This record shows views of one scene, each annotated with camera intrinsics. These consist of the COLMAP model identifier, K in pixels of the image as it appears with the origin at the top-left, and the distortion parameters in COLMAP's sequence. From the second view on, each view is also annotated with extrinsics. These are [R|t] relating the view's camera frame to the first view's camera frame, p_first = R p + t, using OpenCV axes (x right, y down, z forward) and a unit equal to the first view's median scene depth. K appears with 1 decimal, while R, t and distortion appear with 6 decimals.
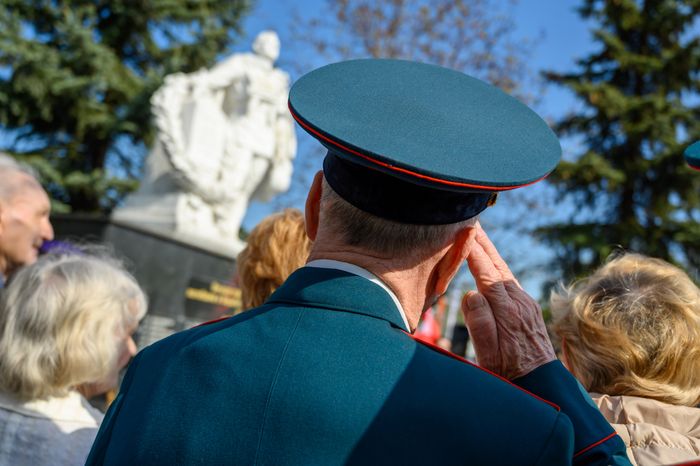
lens RADIAL K [[738.0, 0, 350.0], [0, 738.0, 233.0], [0, 0, 1]] dist [0.004682, 0.002117]
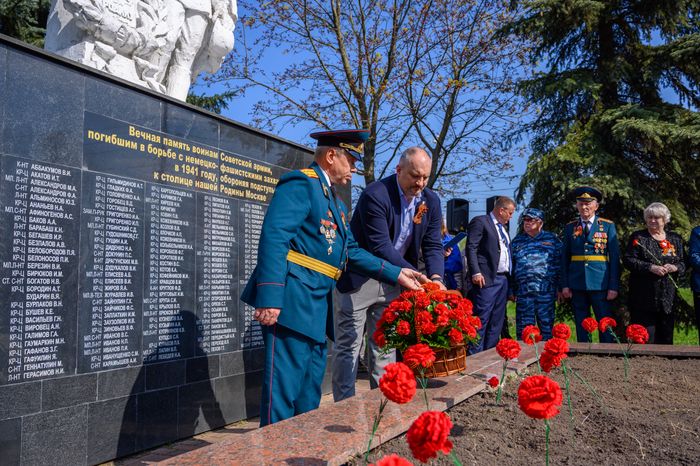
lens RADIAL K [[608.0, 0, 350.0], [0, 608.0, 233.0], [0, 0, 1]] dist [0.035542, 0.001178]
pose [[0.985487, -0.168917, -0.016820, 0.024226], [0.169663, 0.983336, 0.065302, 0.126959], [0.005510, -0.067208, 0.997724, 0.263348]]
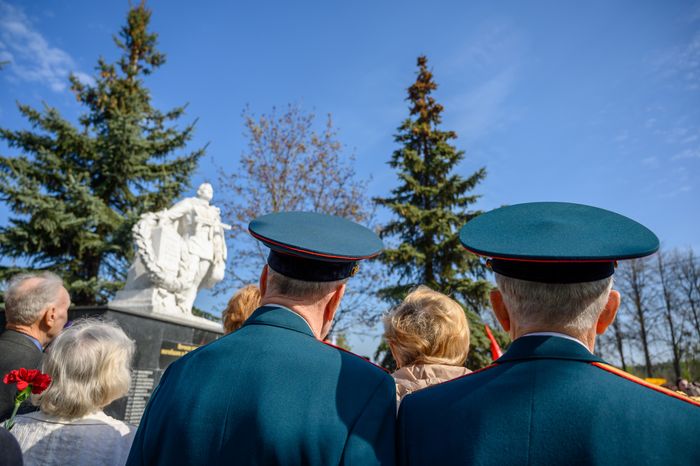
lens RADIAL K [[466.8, 0, 350.0], [0, 466.8, 233.0], [0, 0, 1]] dist [-0.002072, 0.000025]
pose [[0.979521, -0.064262, 0.190812, -0.003202], [0.091445, 0.986305, -0.137258, 0.004769], [-0.179378, 0.151896, 0.971983, -0.034791]]
